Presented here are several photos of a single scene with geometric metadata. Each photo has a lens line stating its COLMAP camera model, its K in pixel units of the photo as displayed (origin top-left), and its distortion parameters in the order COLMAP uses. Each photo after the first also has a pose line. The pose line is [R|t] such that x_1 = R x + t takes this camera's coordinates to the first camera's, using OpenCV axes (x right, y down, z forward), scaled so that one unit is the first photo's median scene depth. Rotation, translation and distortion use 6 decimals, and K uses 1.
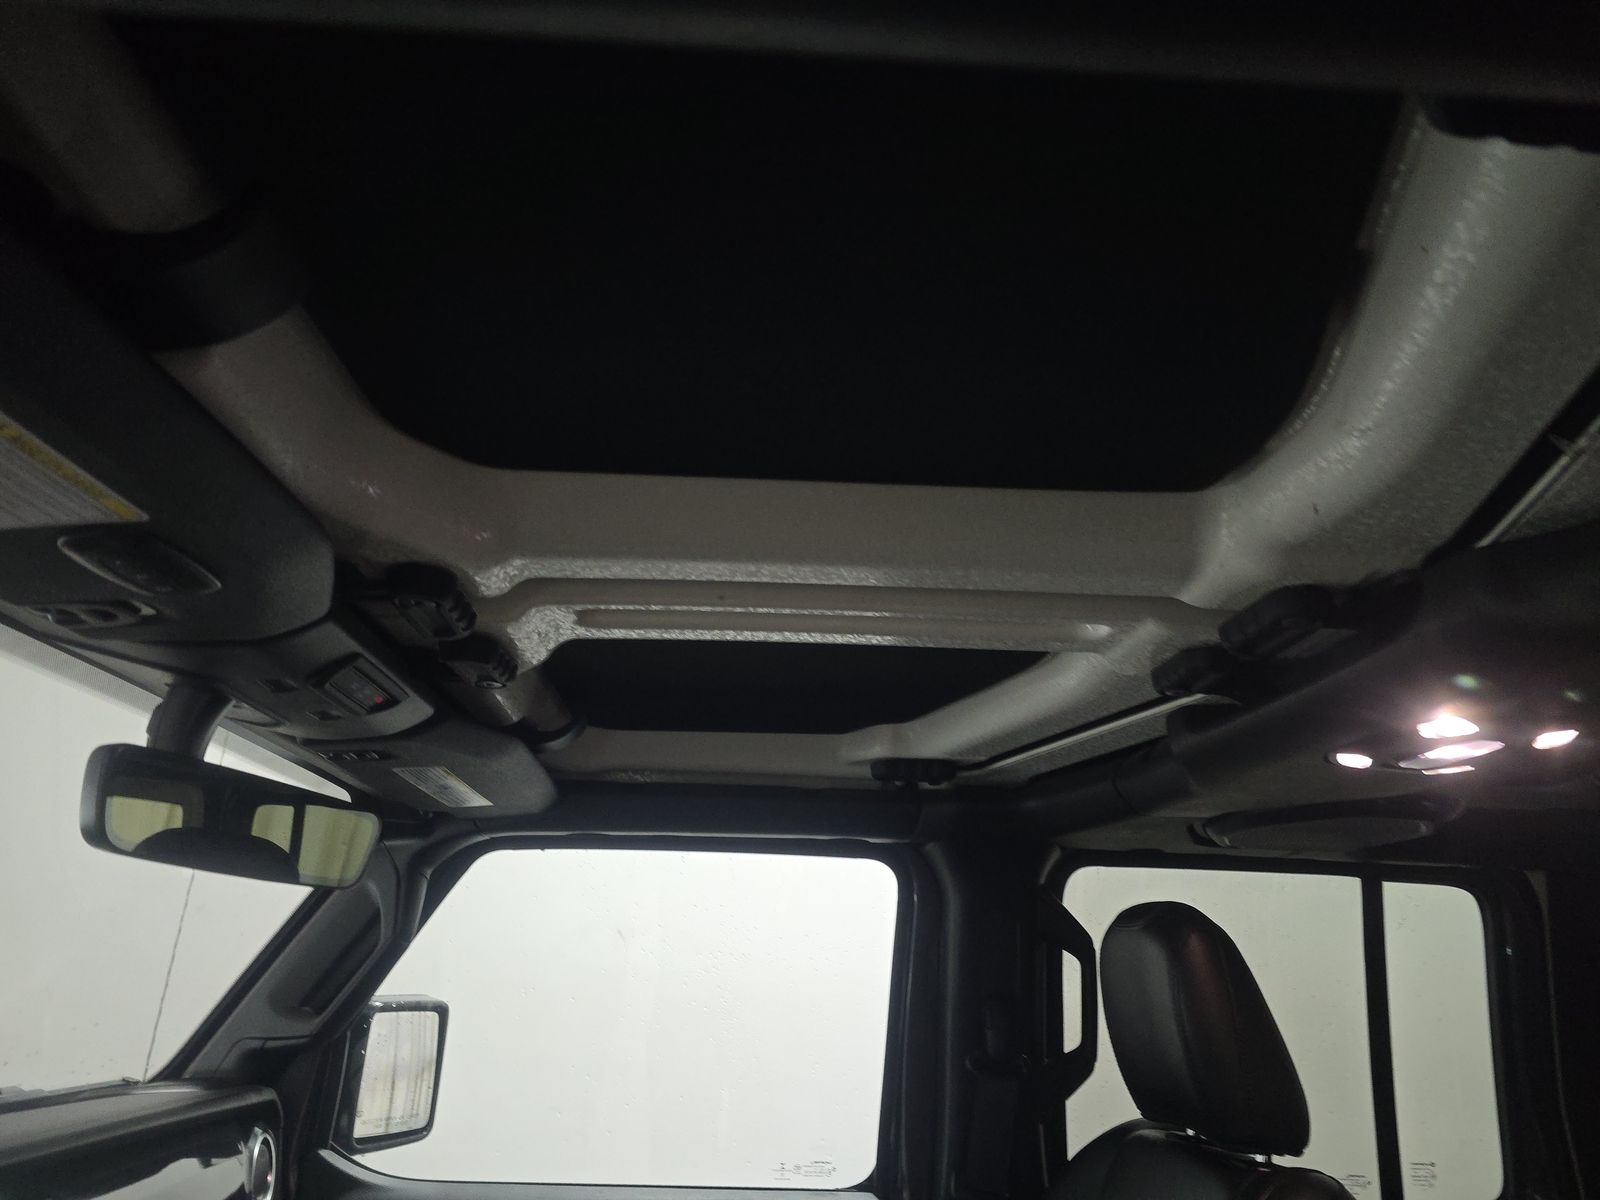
lens RADIAL K [[1085.7, 0, 792.0], [0, 1085.7, 602.0], [0, 0, 1]] dist [0.056872, -0.044806]
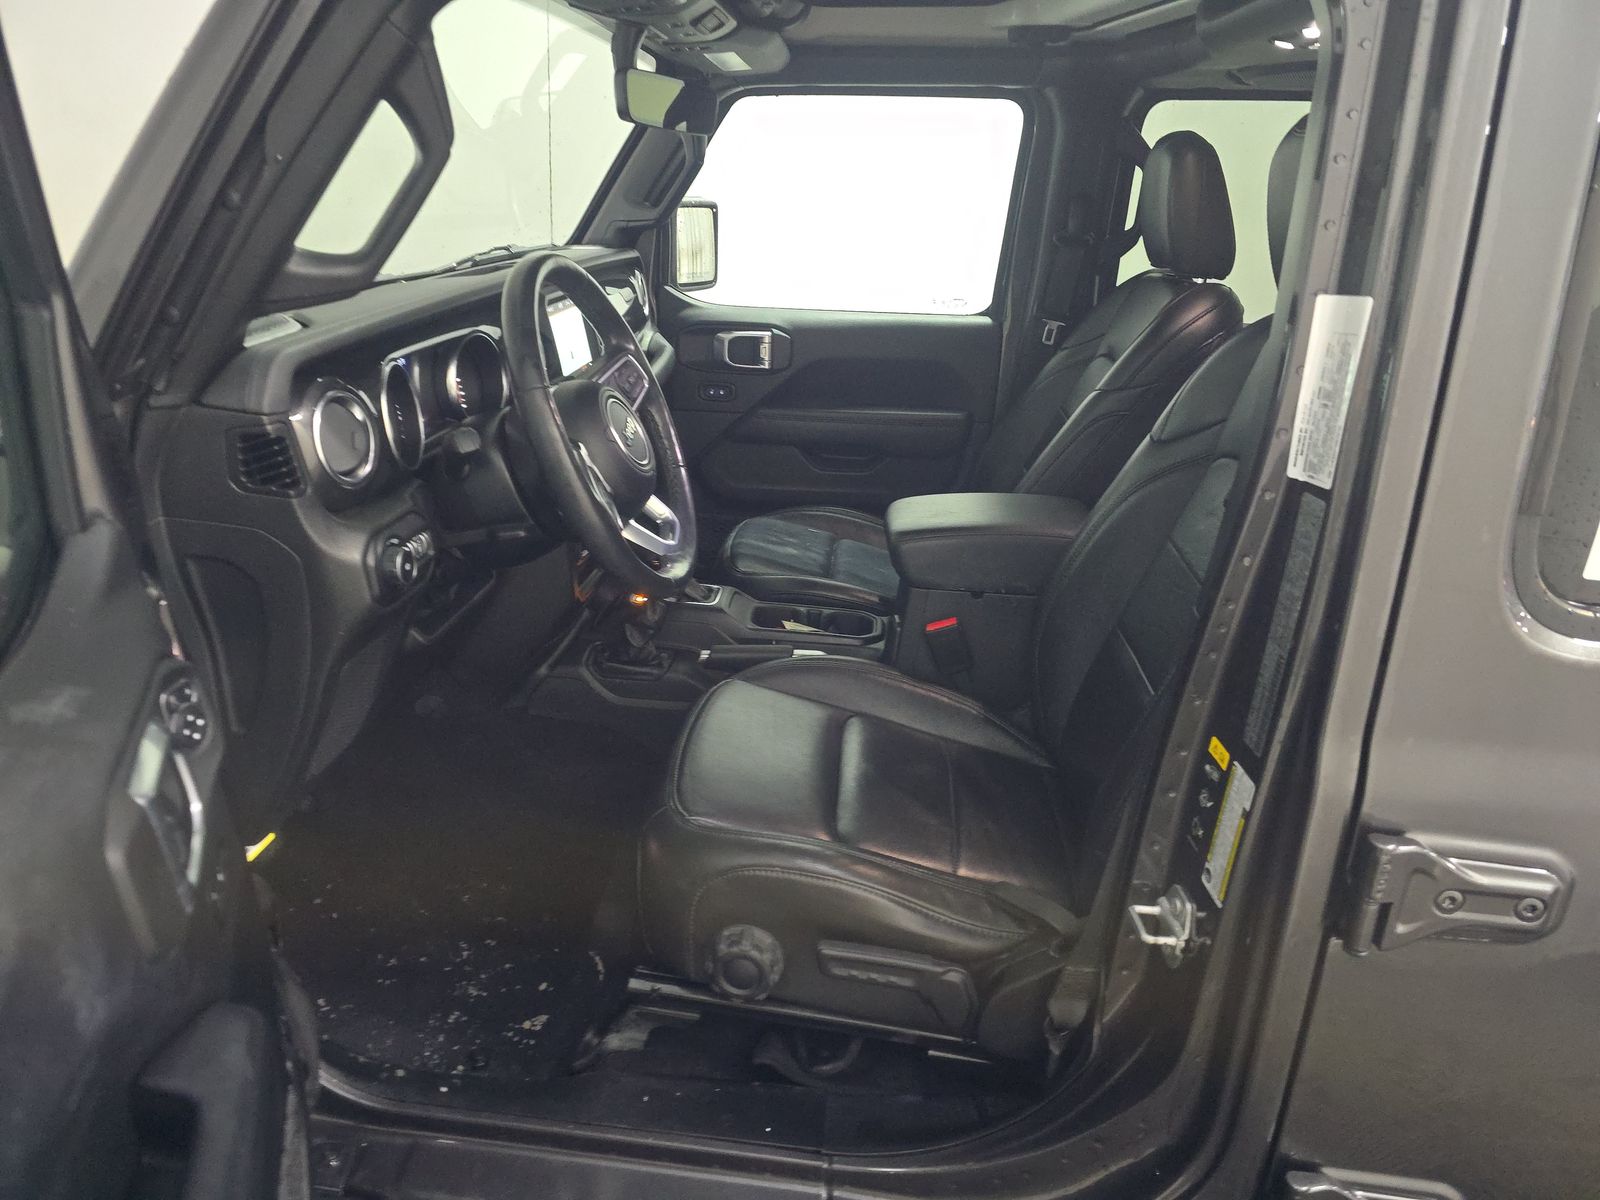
lens RADIAL K [[1085.7, 0, 792.0], [0, 1085.7, 602.0], [0, 0, 1]] dist [0.056872, -0.044806]
pose [[0.989961, 0.046502, -0.133475, 0.020418], [0.048930, 0.773194, 0.632279, -0.192791], [0.132604, -0.632462, 0.763157, -0.593533]]
